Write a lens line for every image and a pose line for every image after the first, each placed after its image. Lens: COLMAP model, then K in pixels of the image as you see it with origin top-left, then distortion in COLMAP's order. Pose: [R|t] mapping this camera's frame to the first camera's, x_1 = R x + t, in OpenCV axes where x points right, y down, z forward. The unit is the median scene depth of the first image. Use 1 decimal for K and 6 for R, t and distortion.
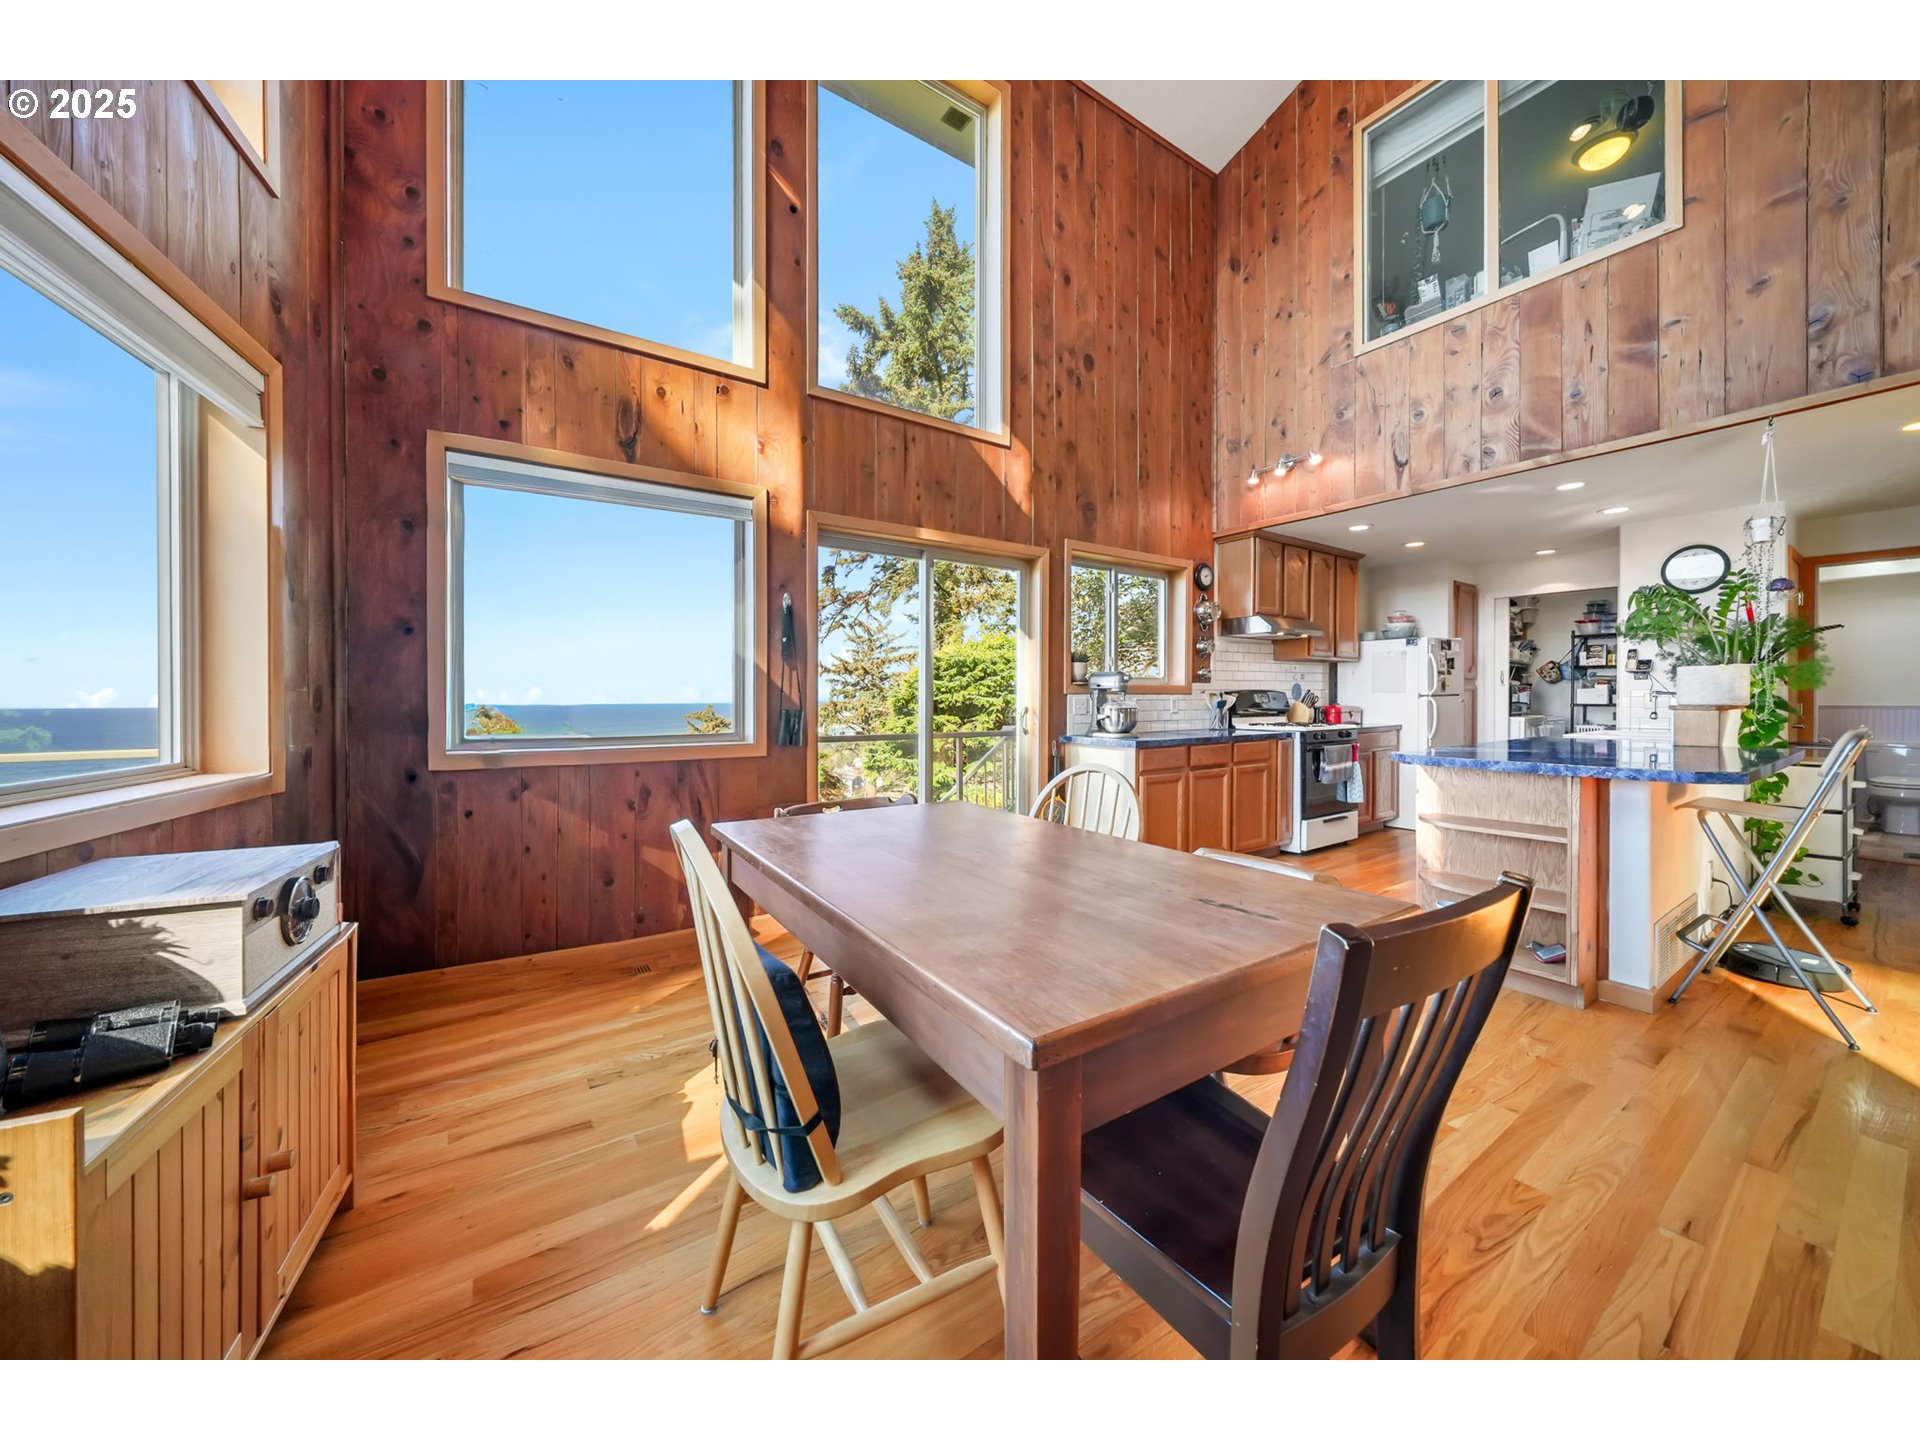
lens RADIAL K [[682.2, 0, 965.2], [0, 682.2, 710.5], [0, 0, 1]] dist [0.000481, -0.000046]
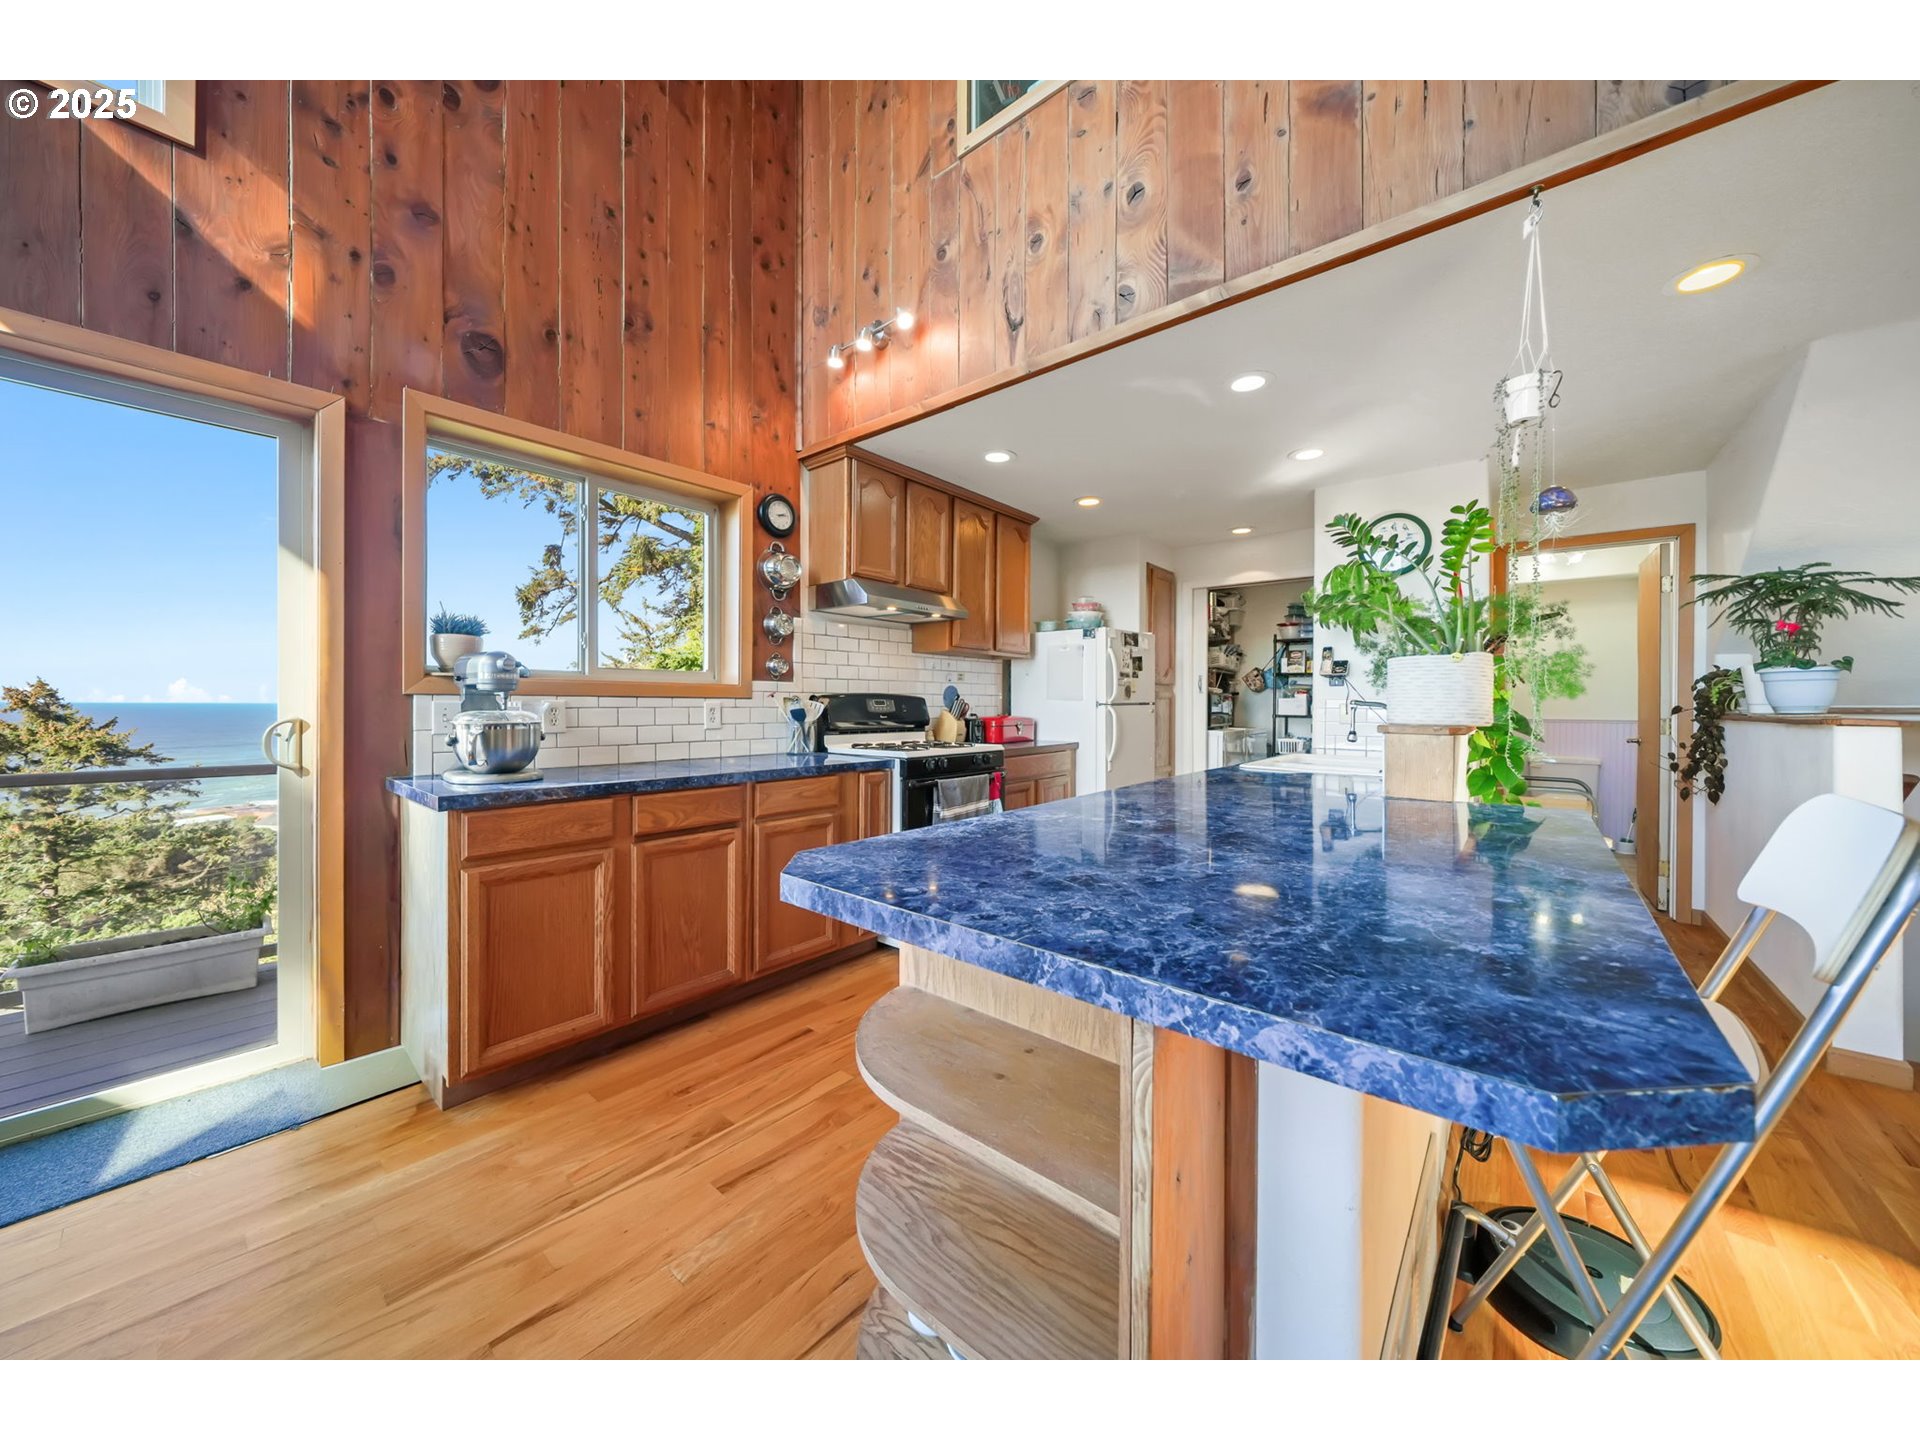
lens RADIAL K [[667.9, 0, 953.1], [0, 667.9, 708.5], [0, 0, 1]] dist [-0.001059, -0.000023]
pose [[0.966479, 0.007790, 0.256627, 0.367182], [-0.005089, 0.999924, -0.011191, -0.008989], [-0.256695, 0.009510, 0.966446, 0.371646]]
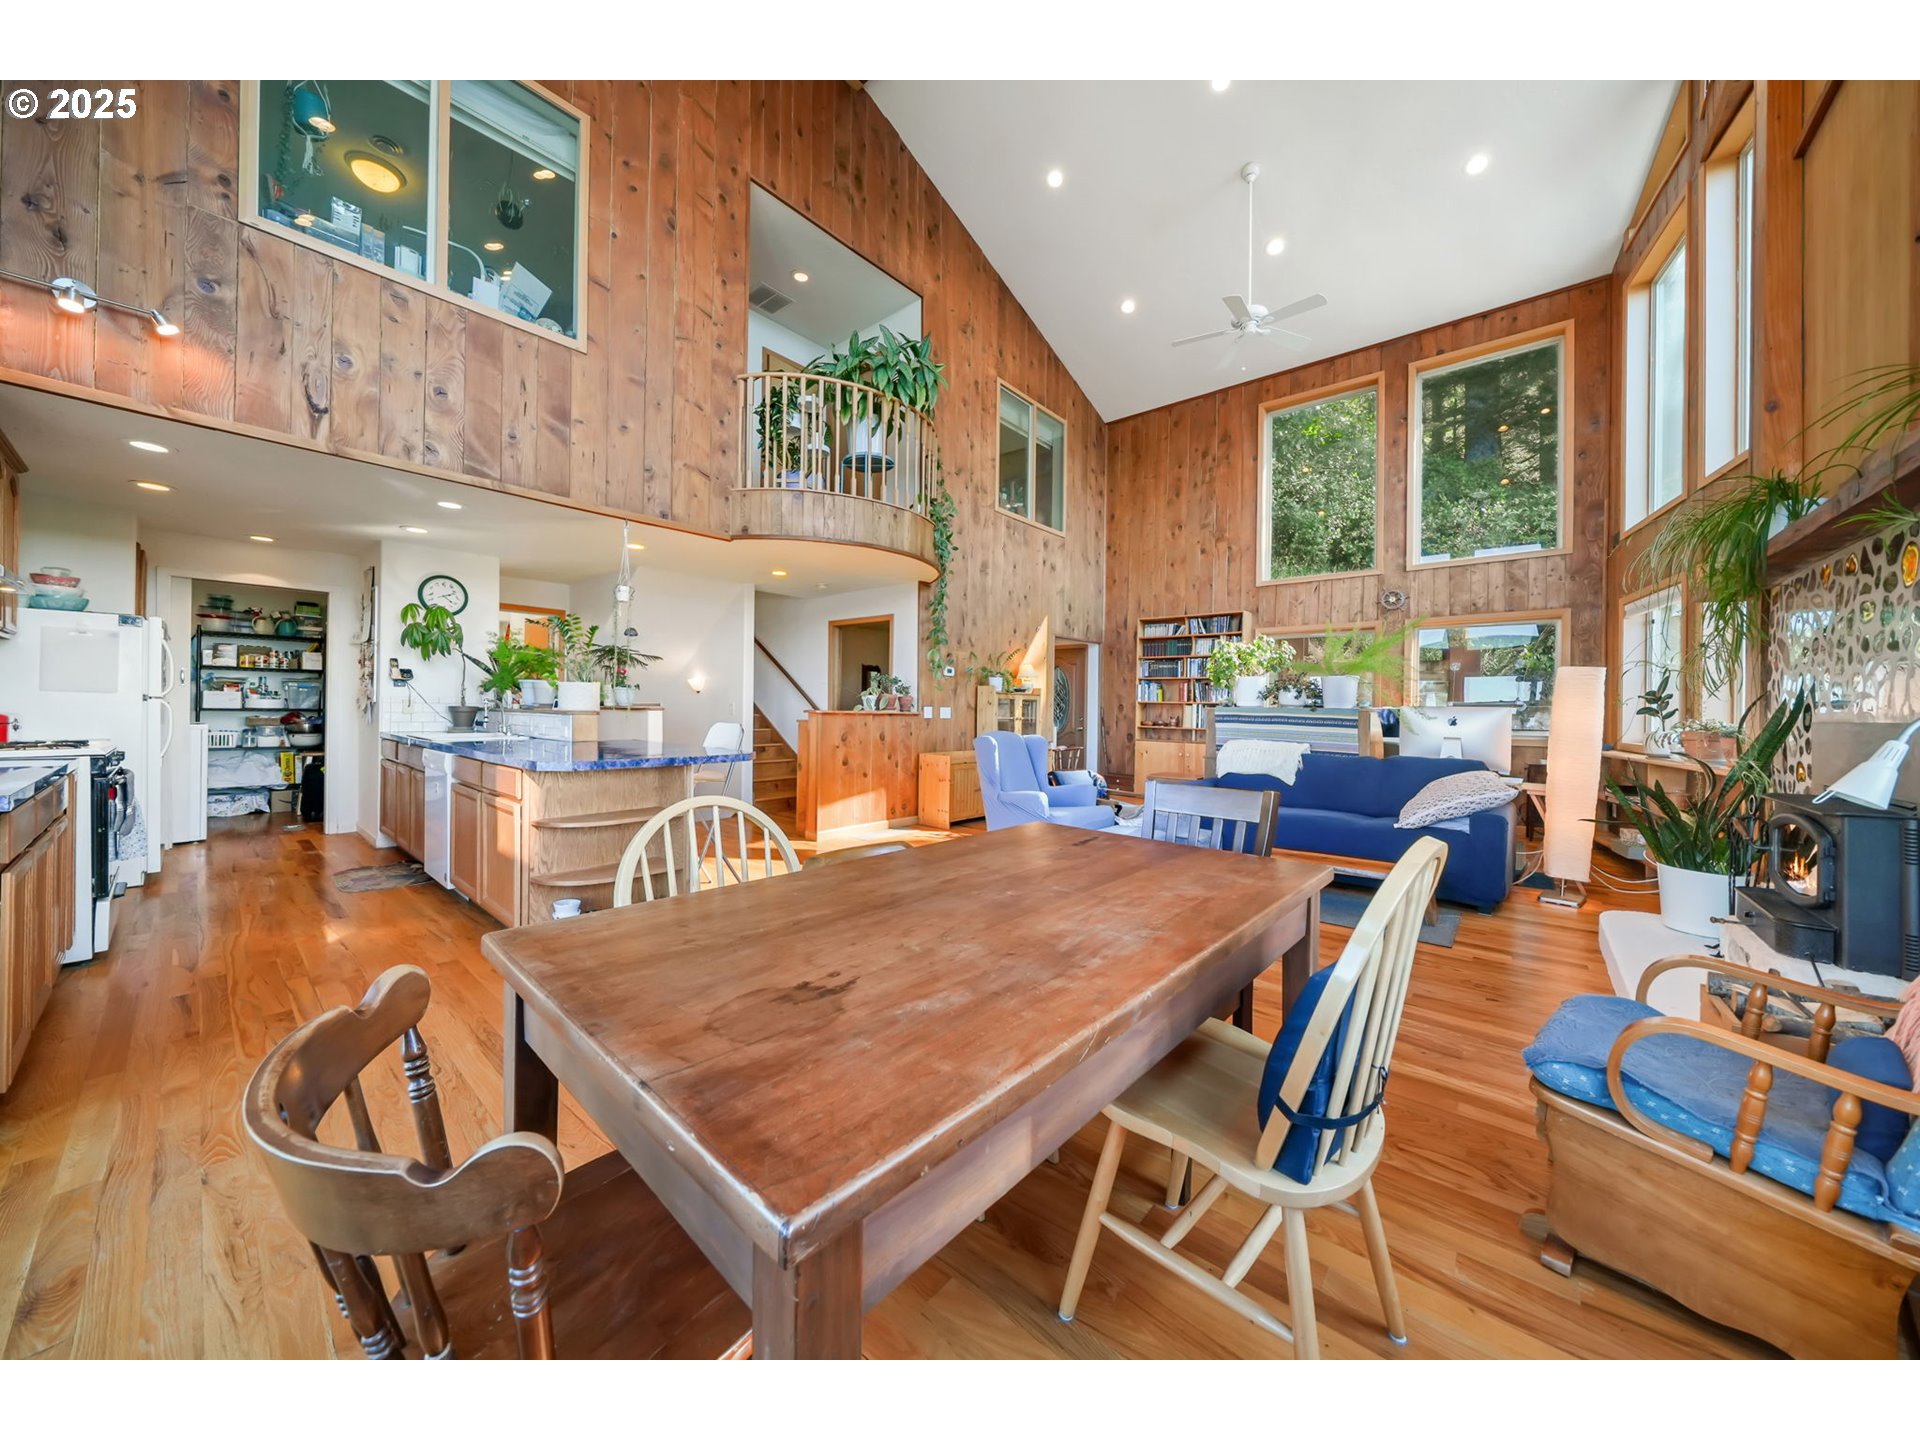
lens RADIAL K [[667.9, 0, 953.1], [0, 667.9, 708.5], [0, 0, 1]] dist [-0.001059, -0.000023]
pose [[-0.245920, -0.000058, 0.969290, -0.252185], [0.006244, 0.999979, 0.001644, -0.006955], [-0.969270, 0.006456, -0.245914, 0.401441]]
